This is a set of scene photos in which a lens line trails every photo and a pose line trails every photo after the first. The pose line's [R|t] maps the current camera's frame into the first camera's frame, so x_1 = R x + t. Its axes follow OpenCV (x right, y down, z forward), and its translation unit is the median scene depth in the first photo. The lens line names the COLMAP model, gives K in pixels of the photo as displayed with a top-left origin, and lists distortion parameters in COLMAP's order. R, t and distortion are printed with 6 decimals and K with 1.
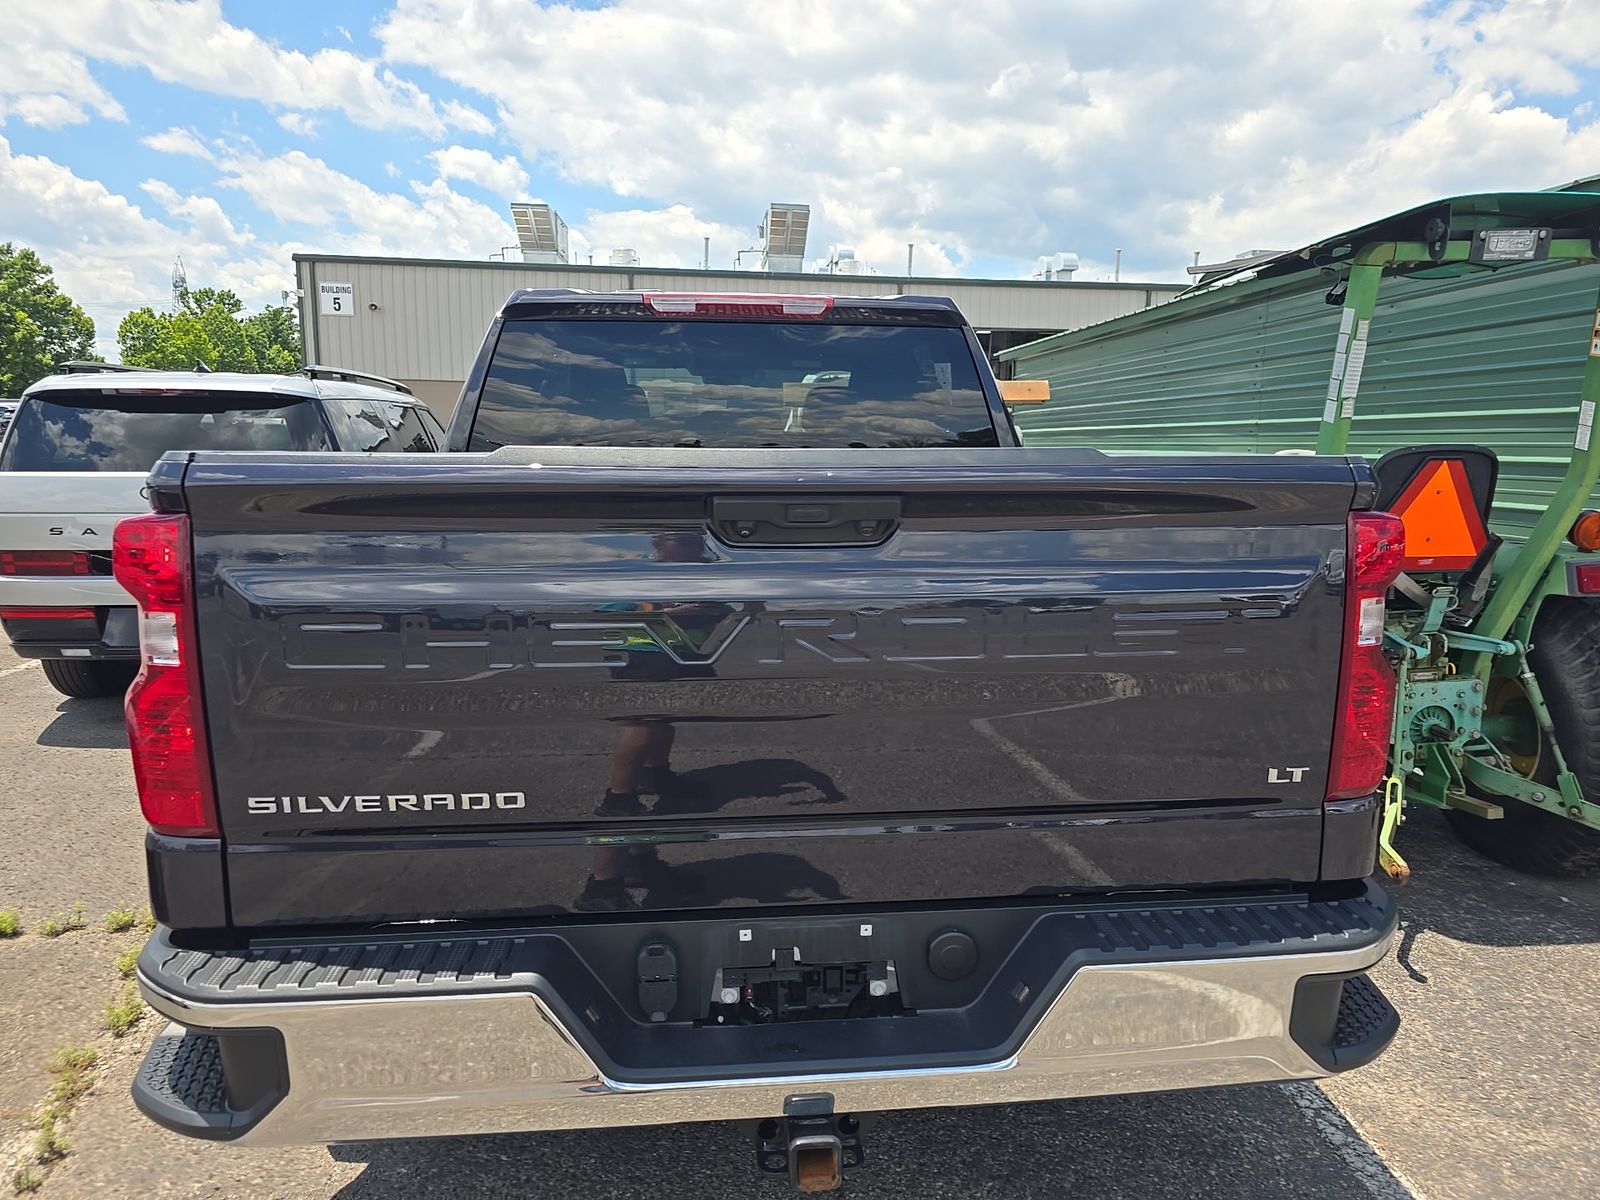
lens RADIAL K [[1100.4, 0, 800.0], [0, 1100.4, 600.0], [0, 0, 1]] dist [0.035228, -0.041387]
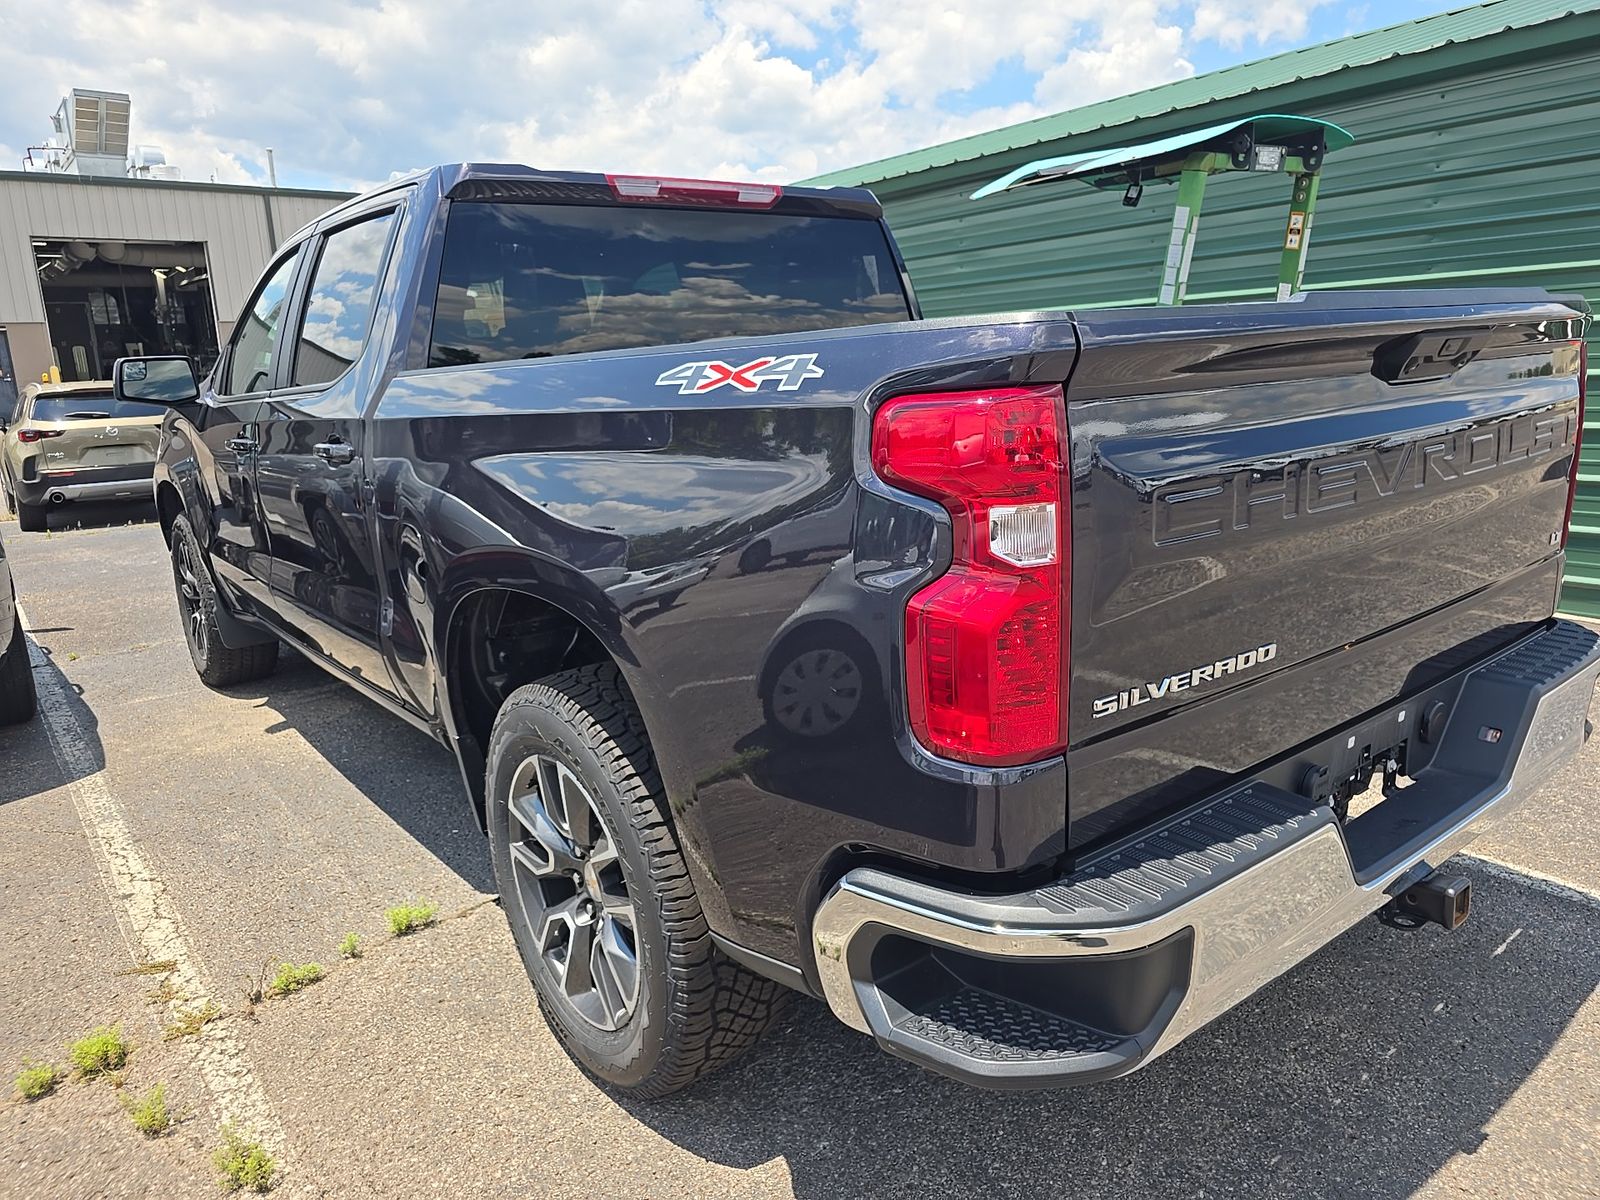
lens RADIAL K [[1100.4, 0, 800.0], [0, 1100.4, 600.0], [0, 0, 1]] dist [0.035228, -0.041387]
pose [[0.842785, -0.160559, 0.513745, -0.548775], [0.126855, 0.986836, 0.100311, -0.011674], [-0.523088, -0.019370, 0.852059, 0.171425]]
